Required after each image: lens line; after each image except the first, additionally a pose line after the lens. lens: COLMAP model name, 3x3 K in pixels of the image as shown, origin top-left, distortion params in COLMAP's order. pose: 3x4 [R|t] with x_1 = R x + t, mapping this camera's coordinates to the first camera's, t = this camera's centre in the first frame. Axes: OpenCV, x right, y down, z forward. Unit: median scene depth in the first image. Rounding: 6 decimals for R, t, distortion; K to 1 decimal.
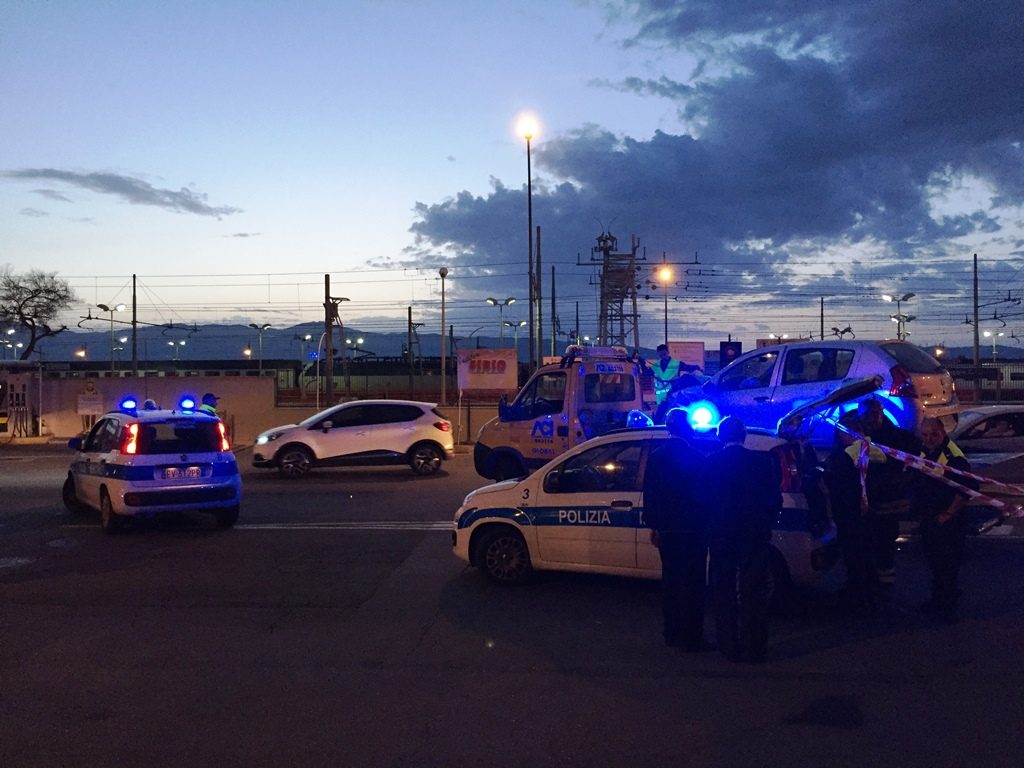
lens RADIAL K [[879.1, 0, 512.9], [0, 879.1, 379.5], [0, 0, 1]] dist [0.093384, -0.140123]
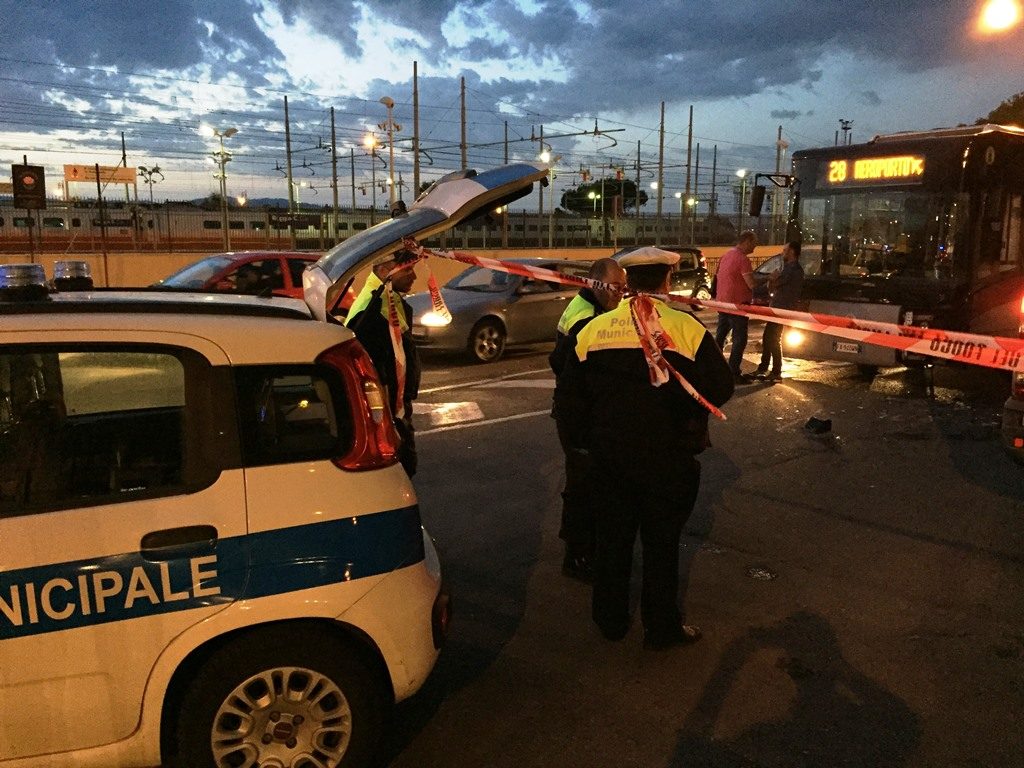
lens RADIAL K [[879.1, 0, 512.9], [0, 879.1, 379.5], [0, 0, 1]] dist [0.093384, -0.140123]
pose [[0.732737, -0.104627, 0.672420, 0.011287], [-0.009077, 0.986520, 0.163392, 0.002975], [-0.680451, -0.125826, 0.721910, 0.073006]]
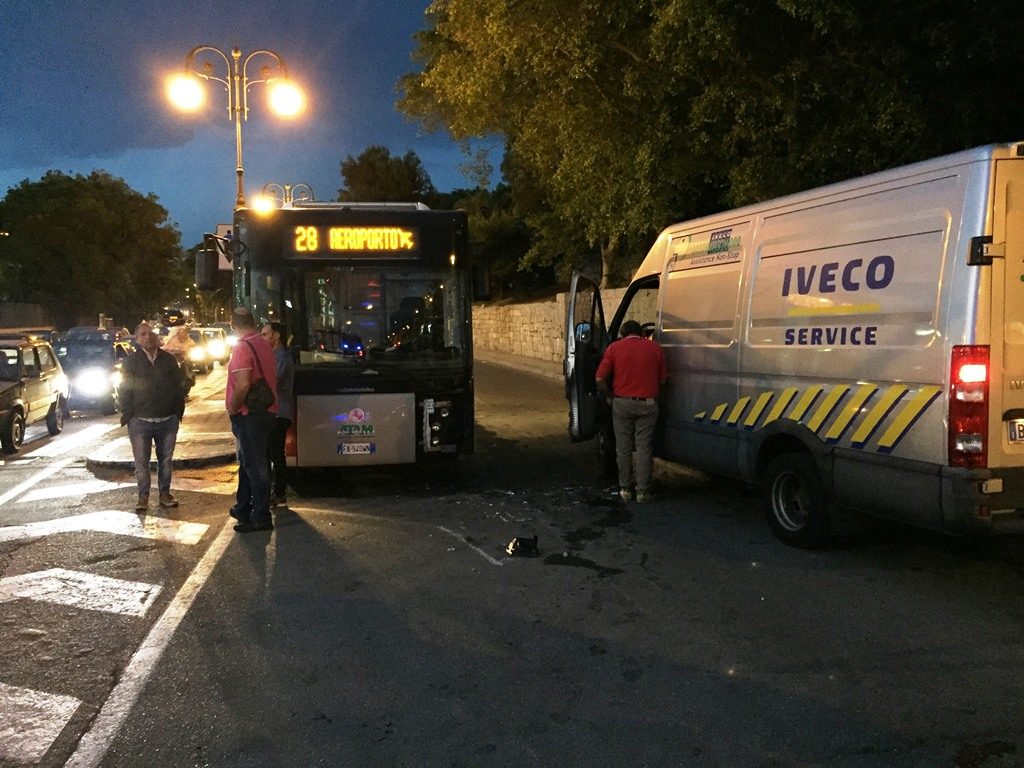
lens RADIAL K [[879.1, 0, 512.9], [0, 879.1, 379.5], [0, 0, 1]] dist [0.093384, -0.140123]
pose [[-0.236498, -0.062286, 0.969633, 0.029176], [0.005965, 0.997831, 0.065552, 0.003974], [-0.971614, 0.021287, -0.235614, 0.150850]]
